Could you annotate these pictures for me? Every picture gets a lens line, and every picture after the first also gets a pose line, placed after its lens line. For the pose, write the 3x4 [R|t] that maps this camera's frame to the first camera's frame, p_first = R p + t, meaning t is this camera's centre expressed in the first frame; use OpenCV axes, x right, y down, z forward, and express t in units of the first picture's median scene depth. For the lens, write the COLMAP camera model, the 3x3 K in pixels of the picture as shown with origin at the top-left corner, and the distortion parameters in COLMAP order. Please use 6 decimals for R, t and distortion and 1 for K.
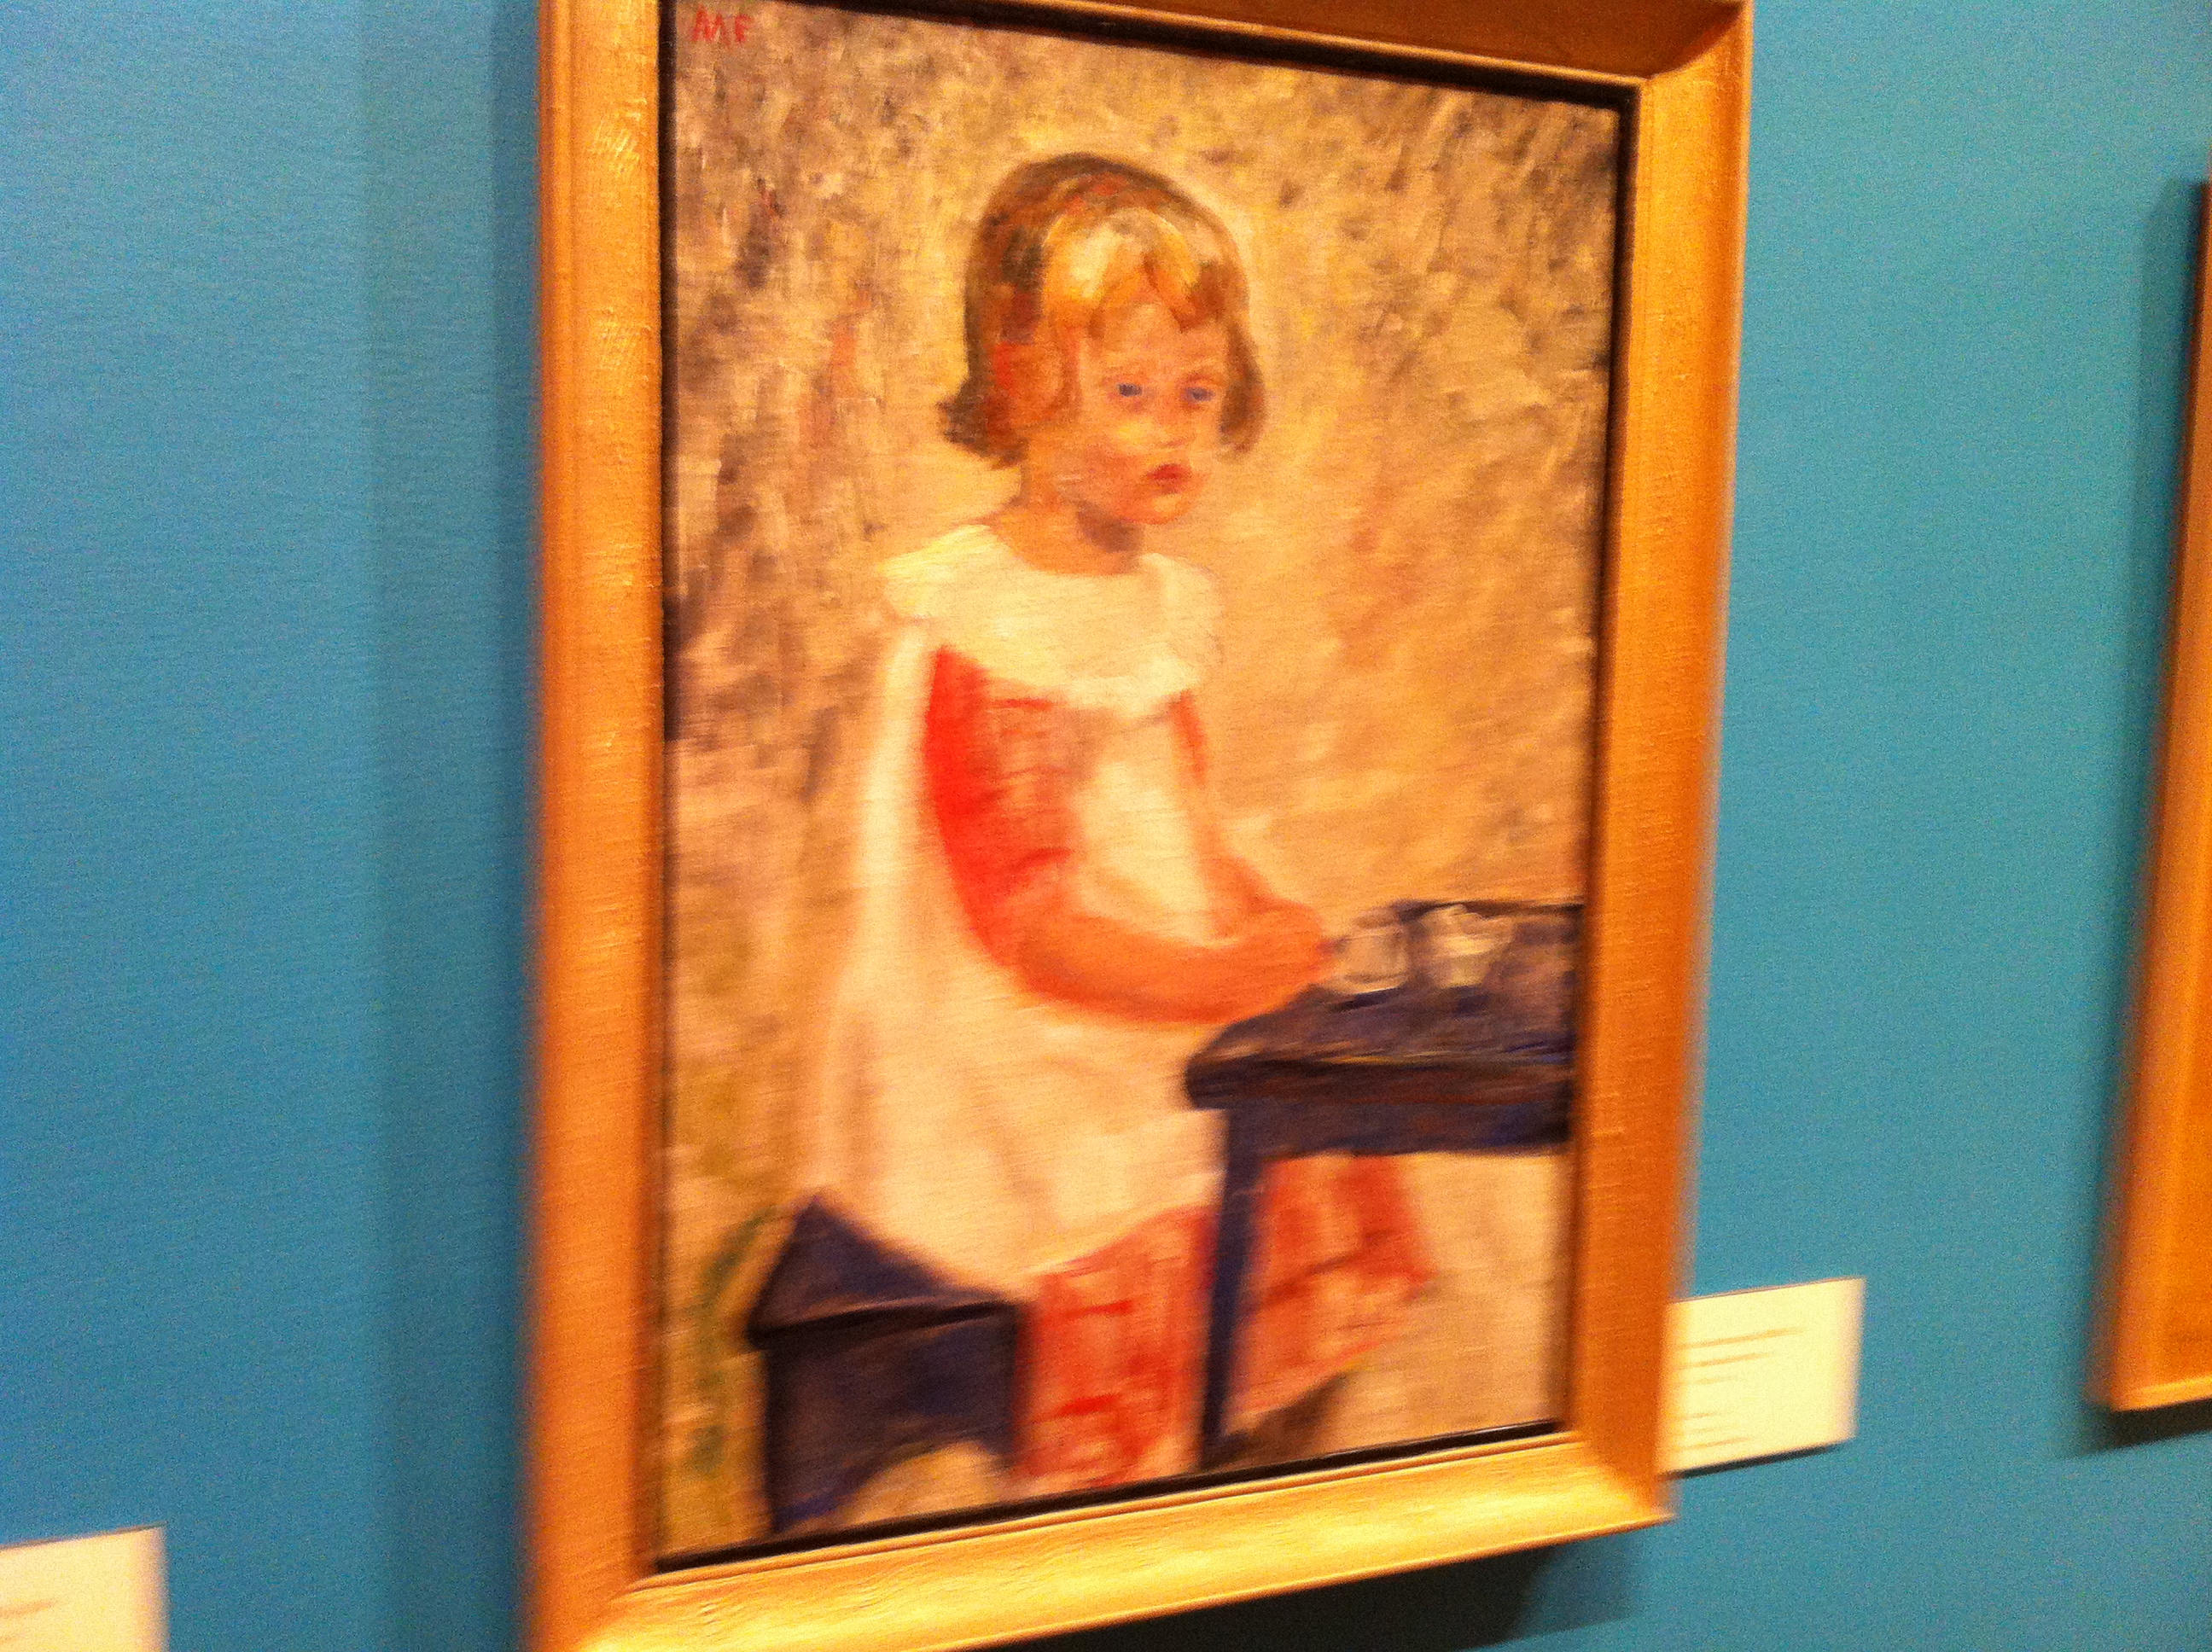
lens RADIAL K [[2236.7, 0, 1104.0], [0, 2236.7, 824.6], [0, 0, 1]] dist [0.025850, 0.000000]
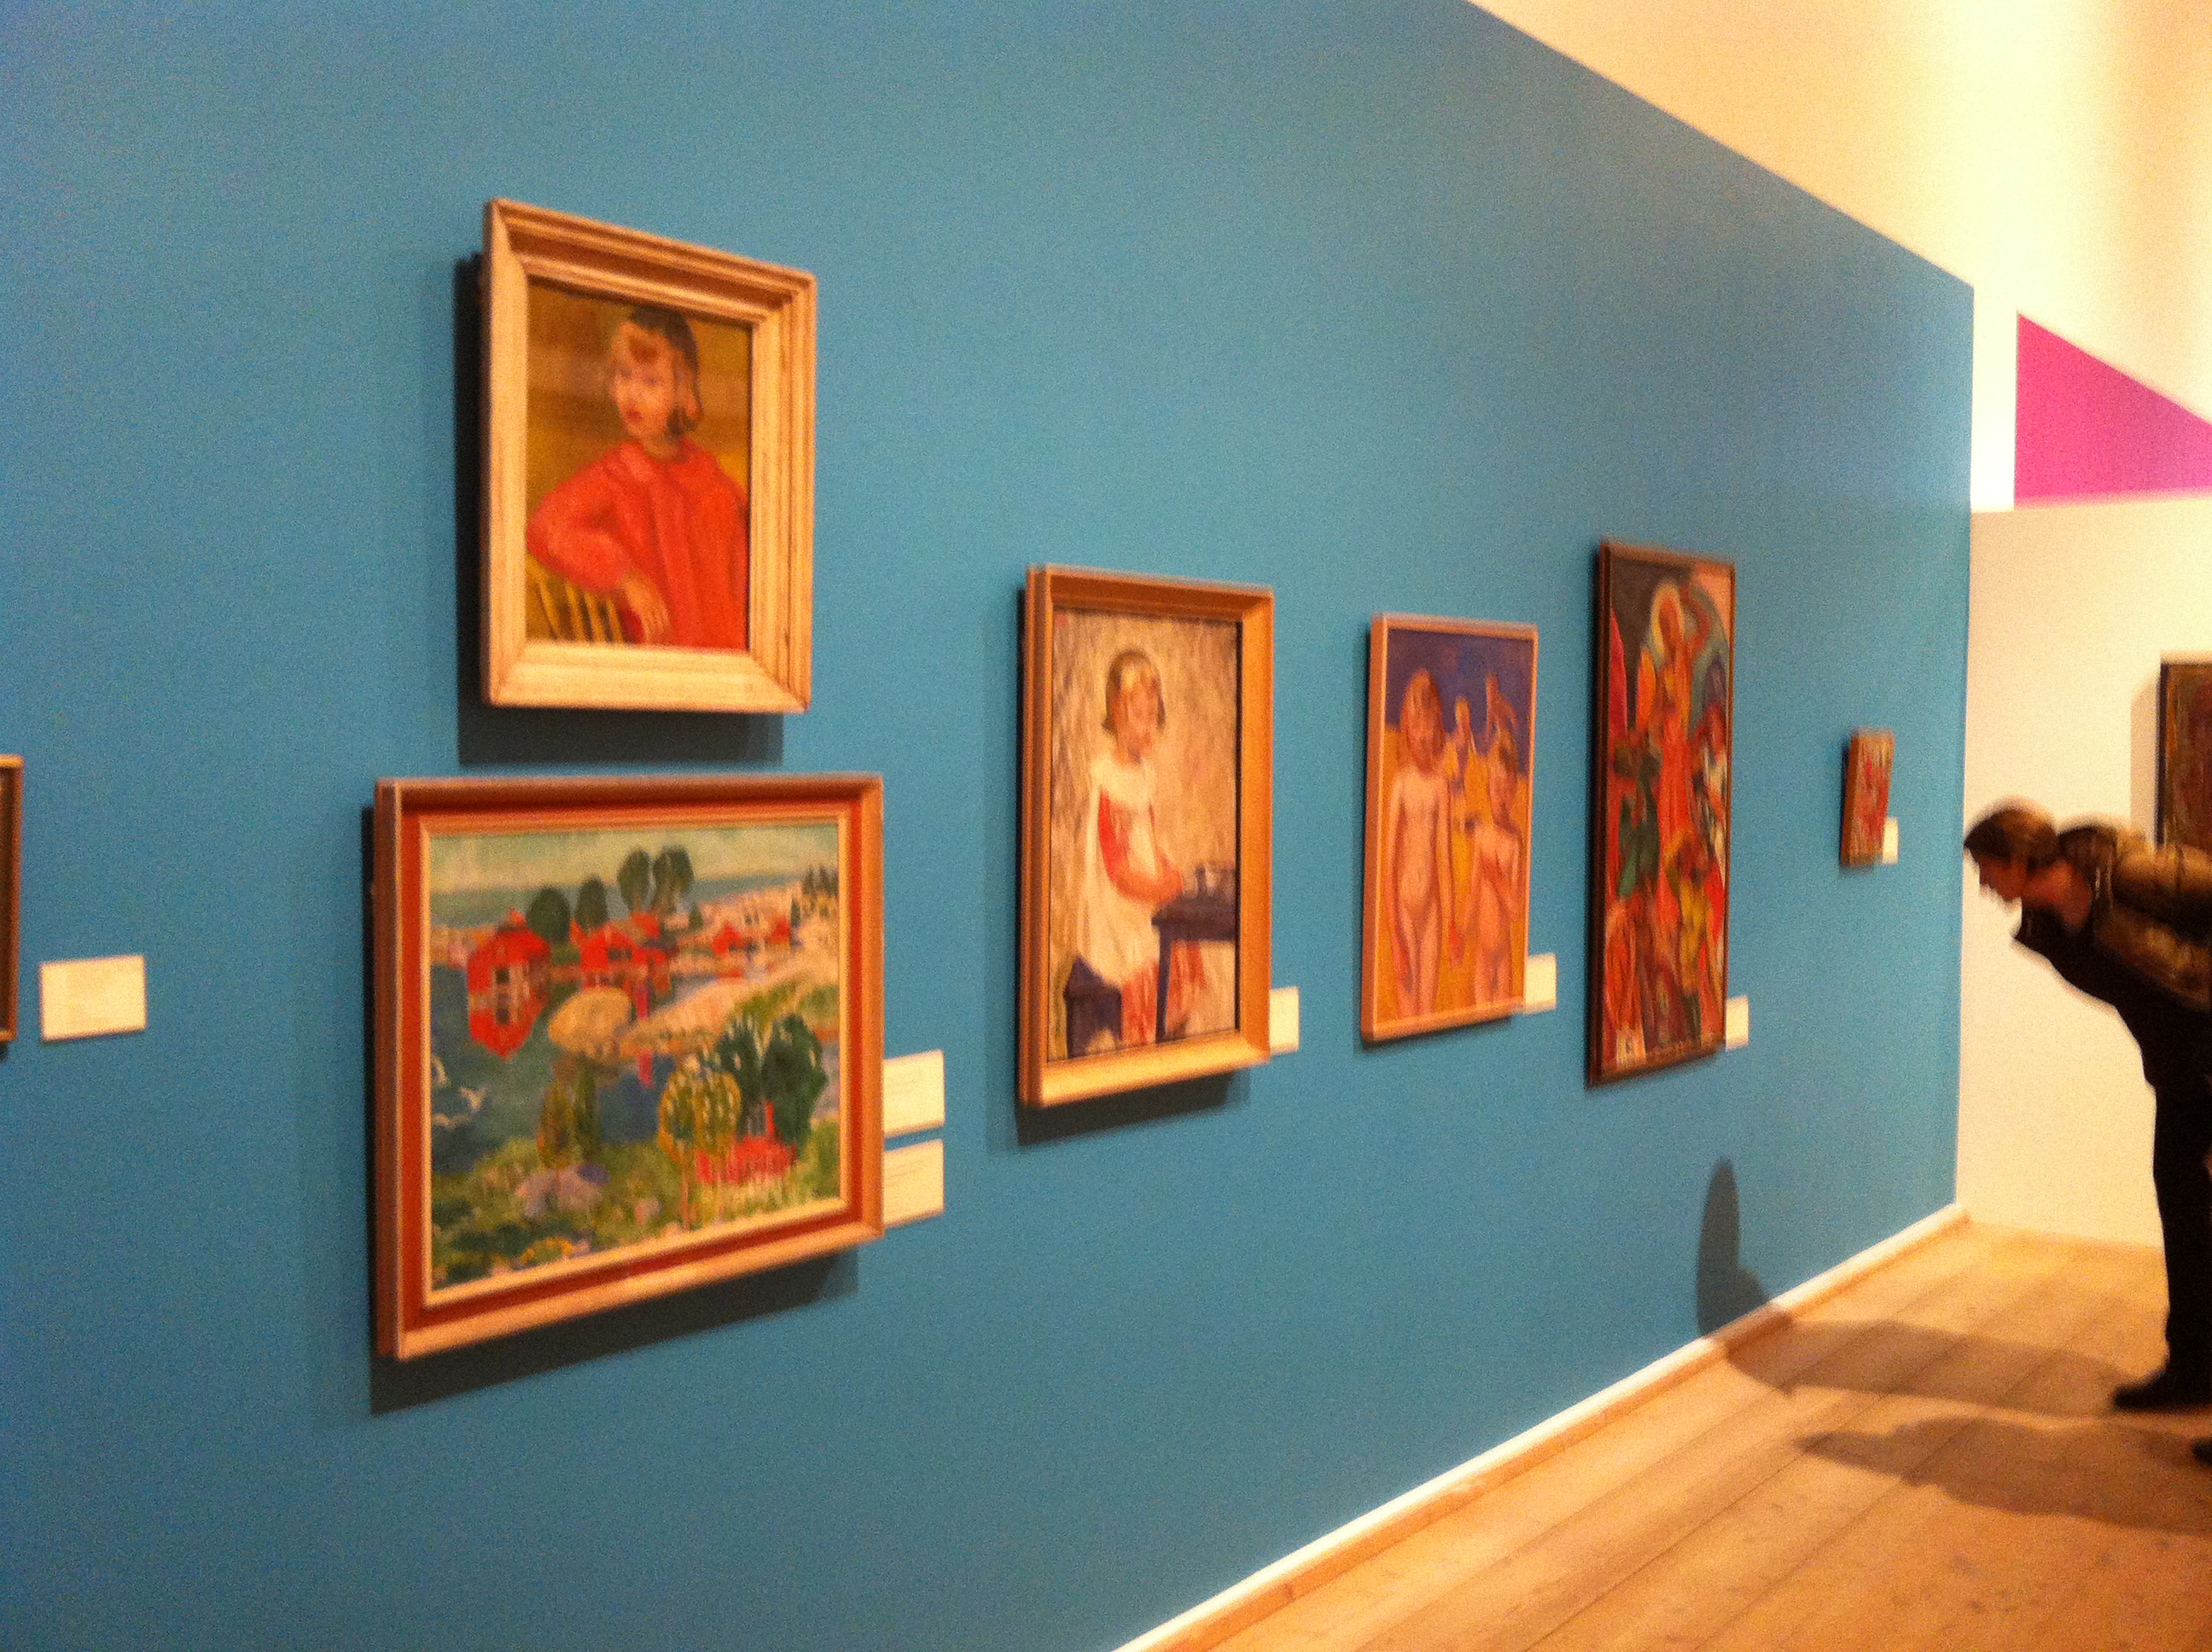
lens RADIAL K [[2236.7, 0, 1107.2], [0, 2236.7, 826.1], [0, 0, 1]] dist [0.025850, 0.000000]
pose [[0.887203, -0.033139, 0.460188, -1.548492], [0.061771, 0.996969, -0.047295, 0.128797], [-0.457226, 0.070387, 0.886561, -1.916104]]
